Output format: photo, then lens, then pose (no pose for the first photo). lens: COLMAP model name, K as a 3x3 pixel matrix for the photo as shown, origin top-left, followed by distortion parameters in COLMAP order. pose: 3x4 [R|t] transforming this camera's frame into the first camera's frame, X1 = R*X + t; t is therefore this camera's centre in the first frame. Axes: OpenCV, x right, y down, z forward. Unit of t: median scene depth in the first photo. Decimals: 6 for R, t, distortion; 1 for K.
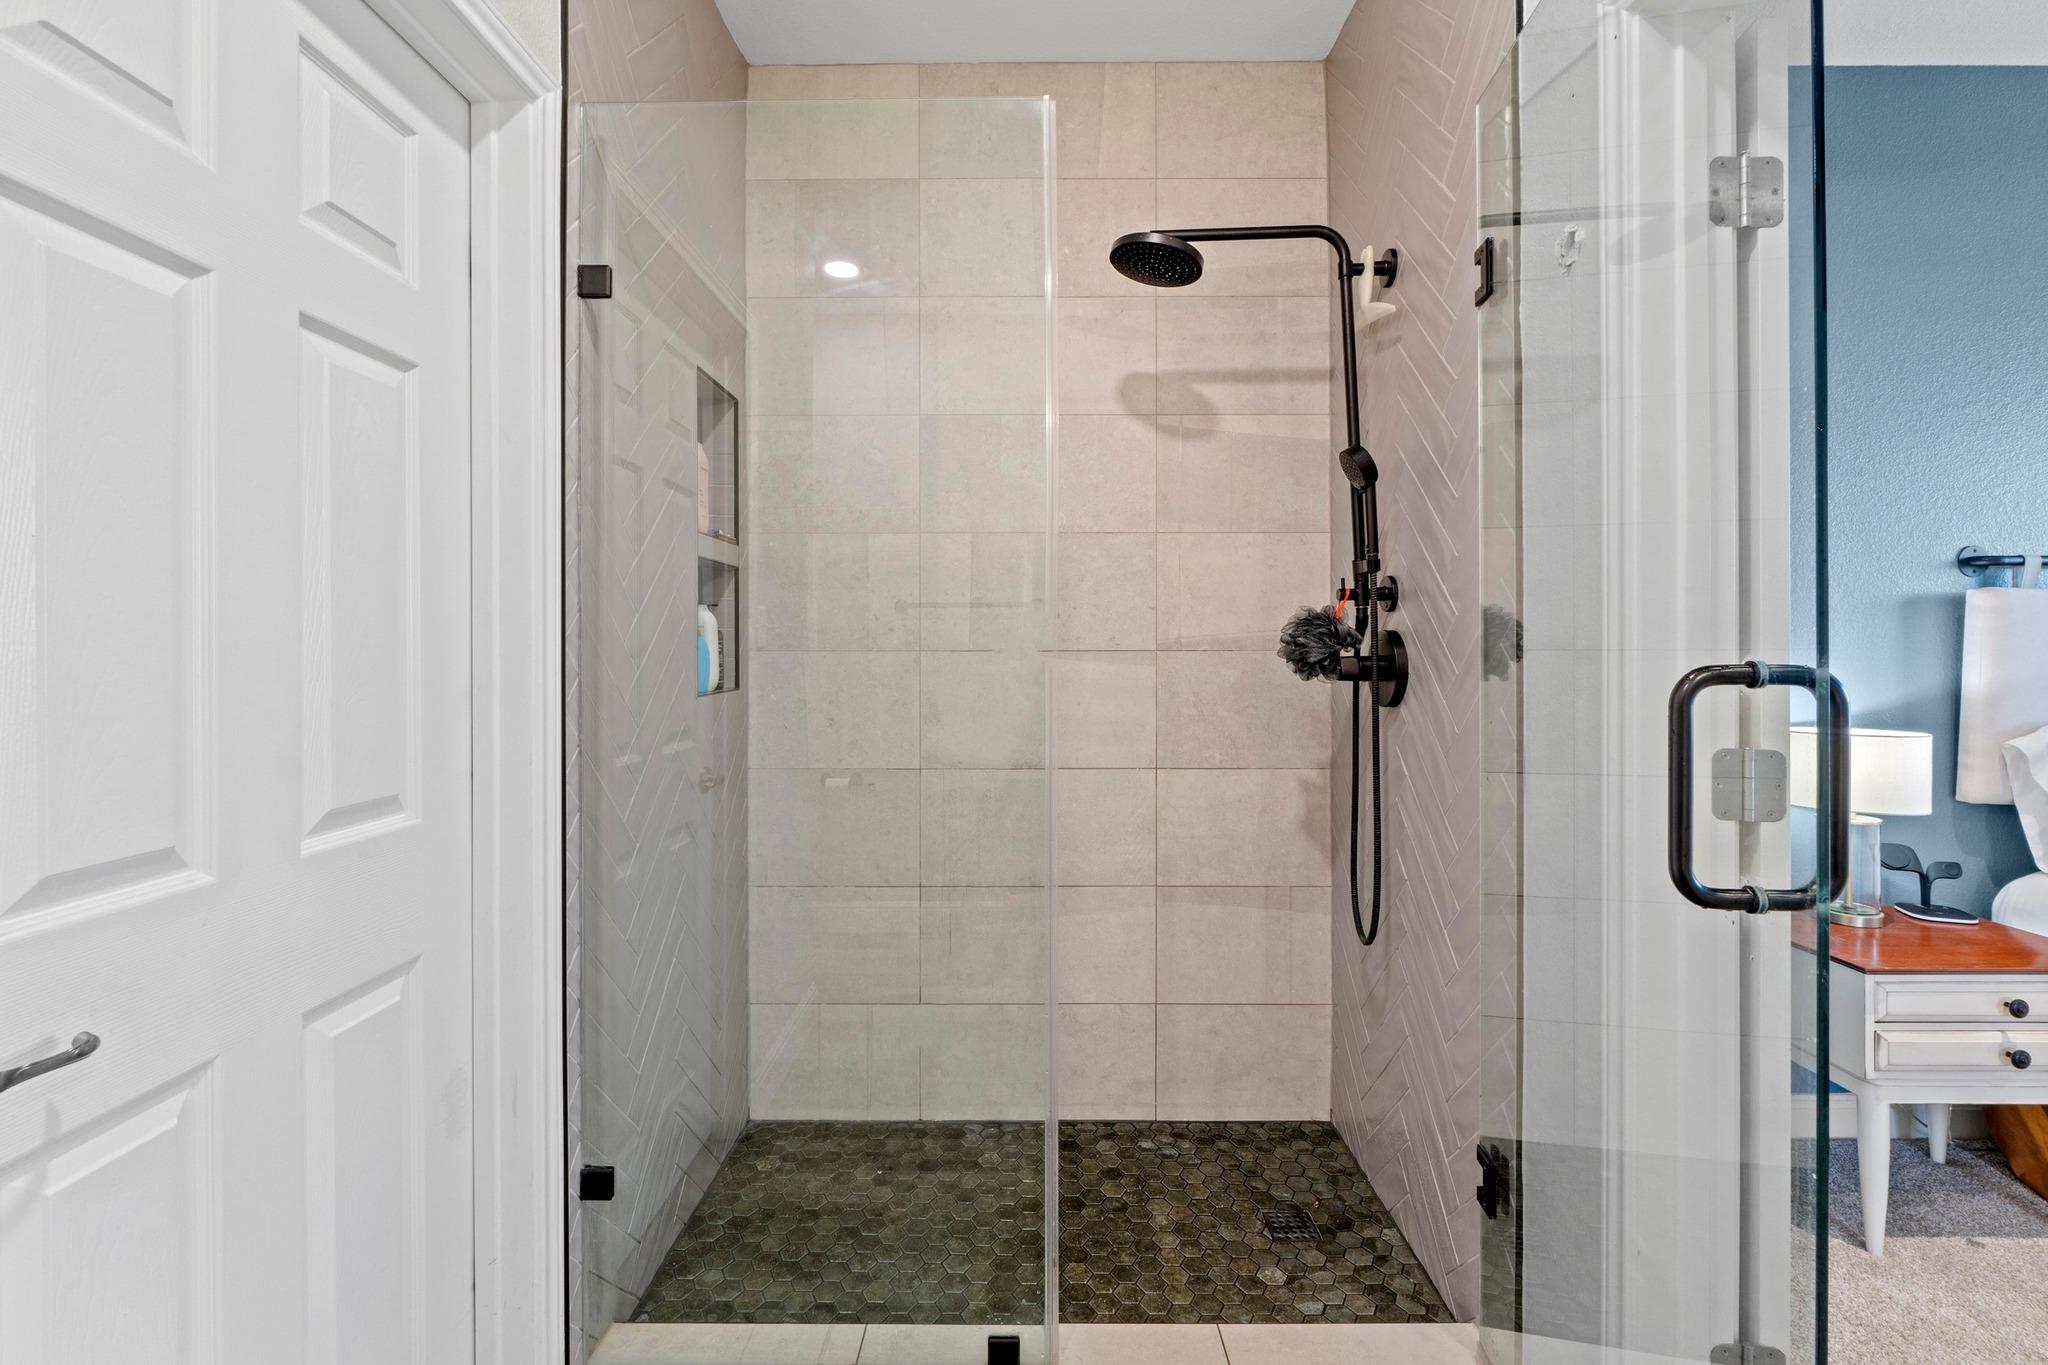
lens RADIAL K [[878.5, 0, 1015.0], [0, 878.5, 643.3], [0, 0, 1]] dist [-0.004373, 0.000684]
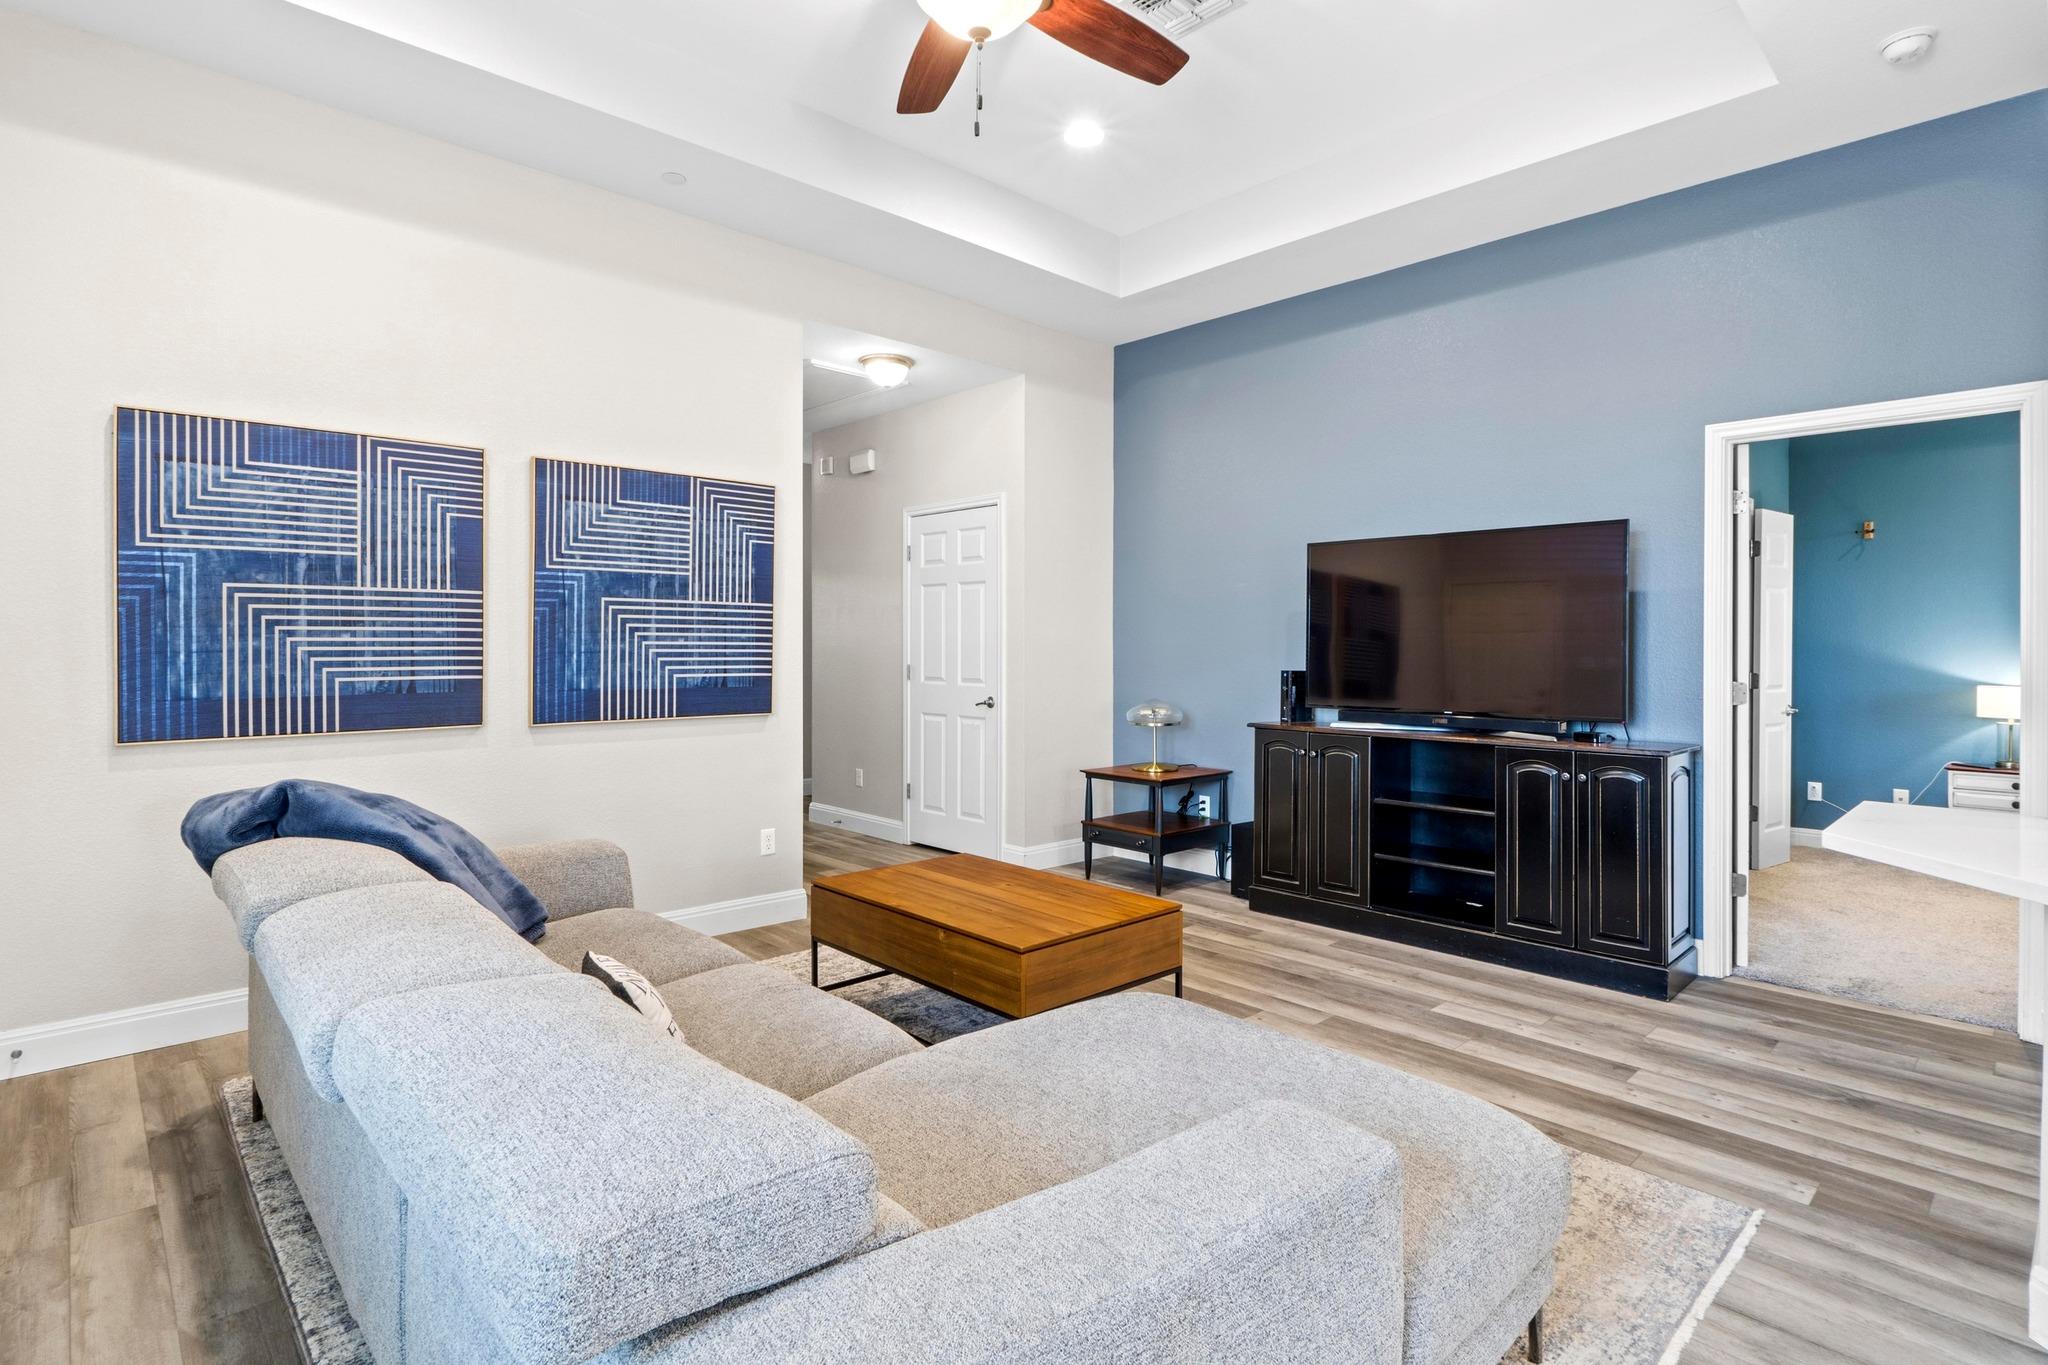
lens RADIAL K [[1010.0, 0, 1025.6], [0, 1010.0, 649.2], [0, 0, 1]] dist [0.004293, -0.003919]
pose [[0.721503, 0.011041, -0.692323, 1.081958], [-0.006569, 0.999937, 0.009102, -0.006762], [0.692380, -0.002019, 0.721530, -3.265749]]
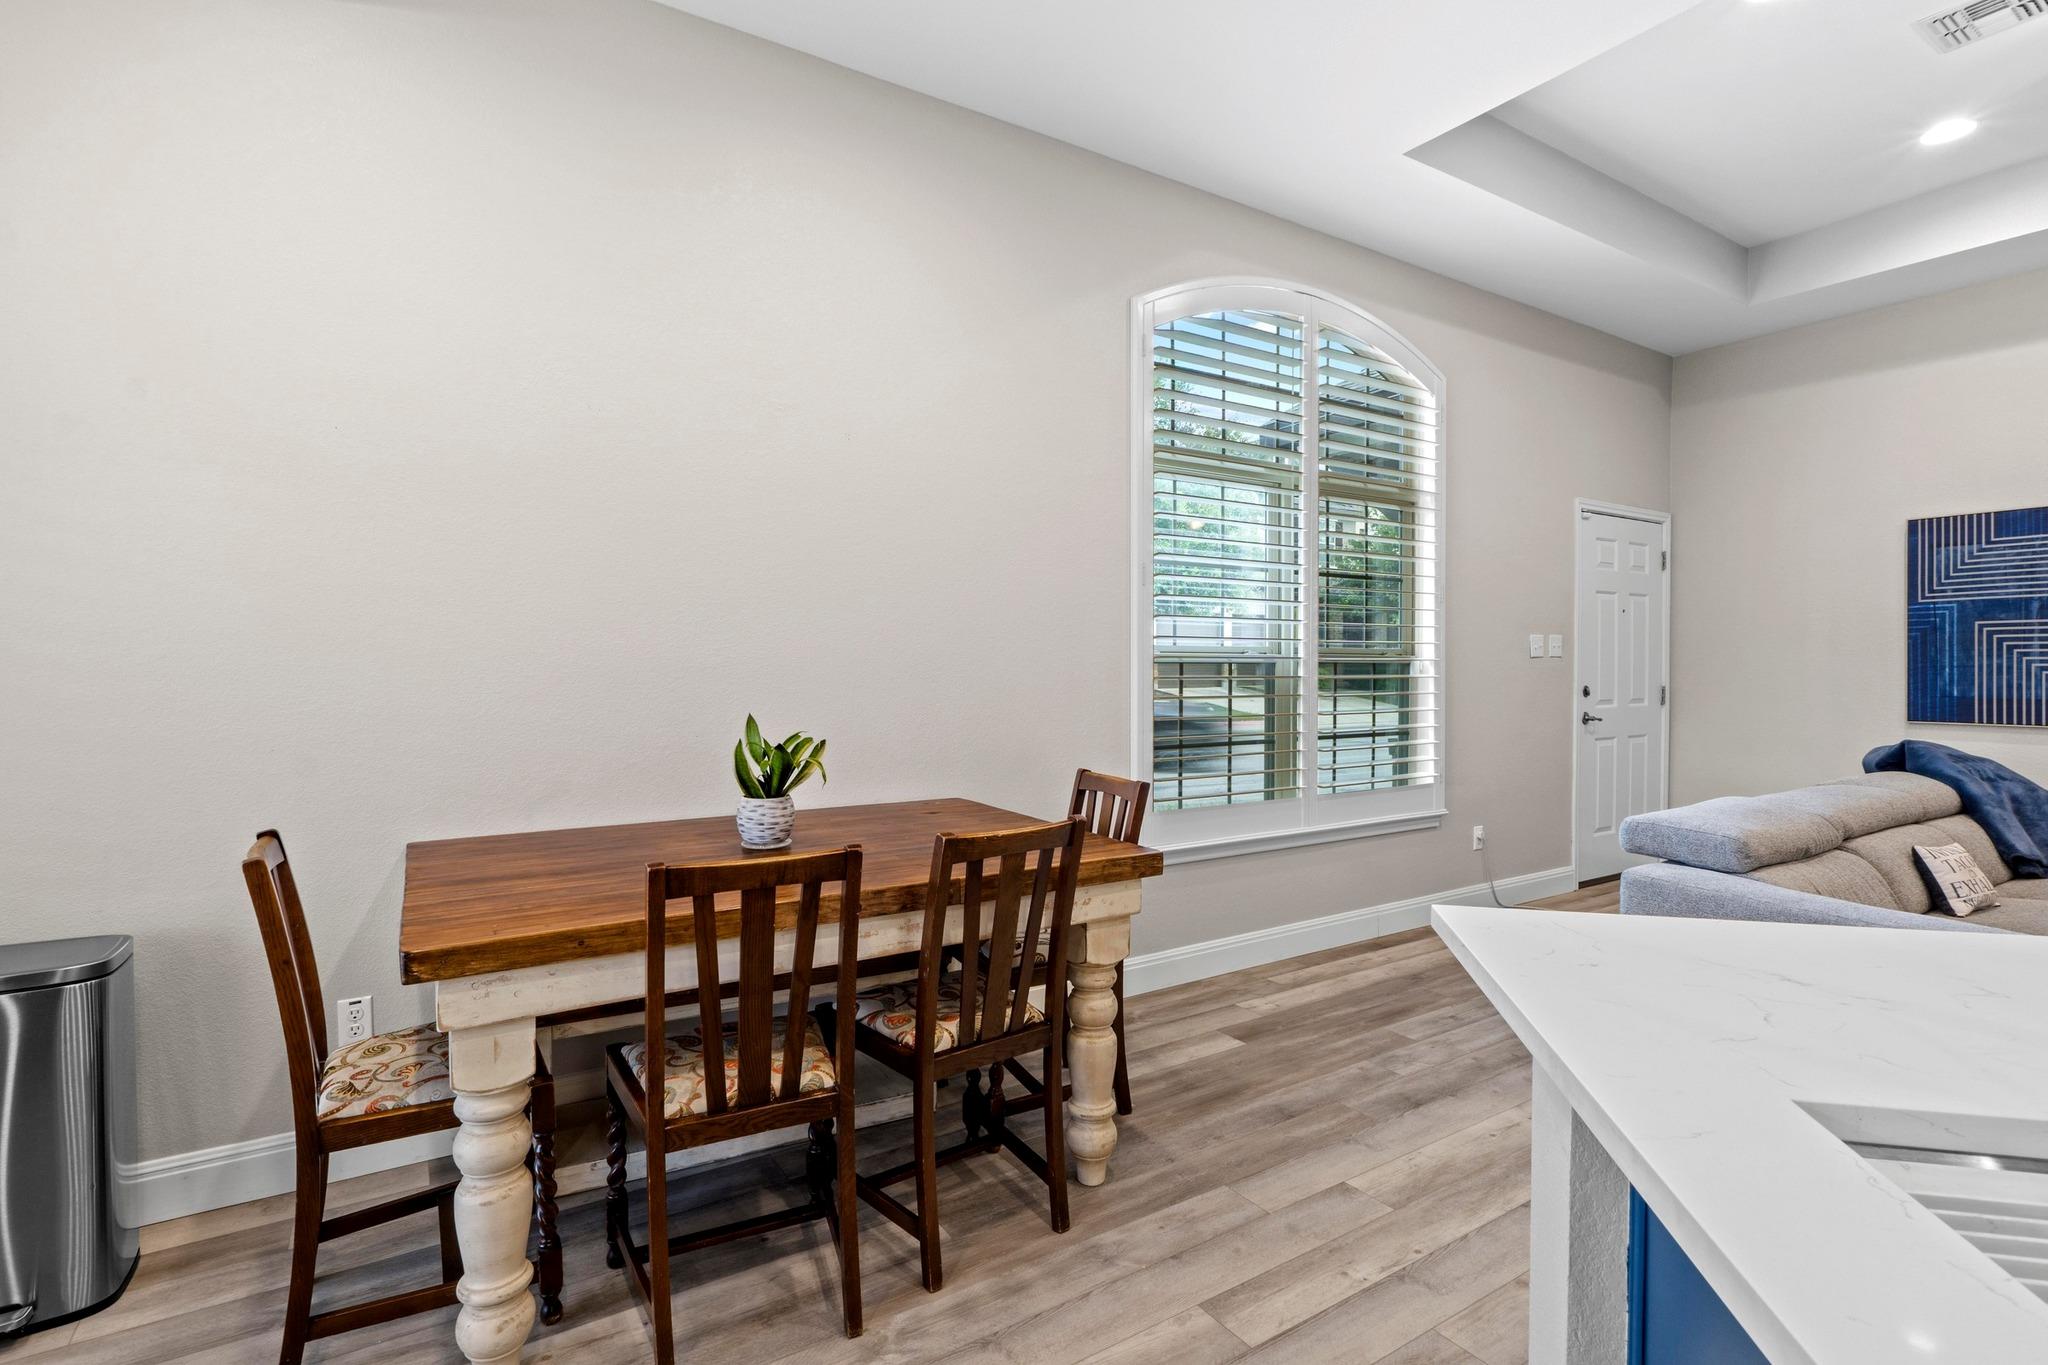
lens RADIAL K [[985.5, 0, 1020.3], [0, 985.5, 672.4], [0, 0, 1]] dist [0.010590, -0.006210]
pose [[-0.809438, 0.009343, -0.587131, 2.466158], [0.002352, 0.999917, 0.012668, -0.001267], [0.587201, 0.008873, -0.809392, -2.307257]]
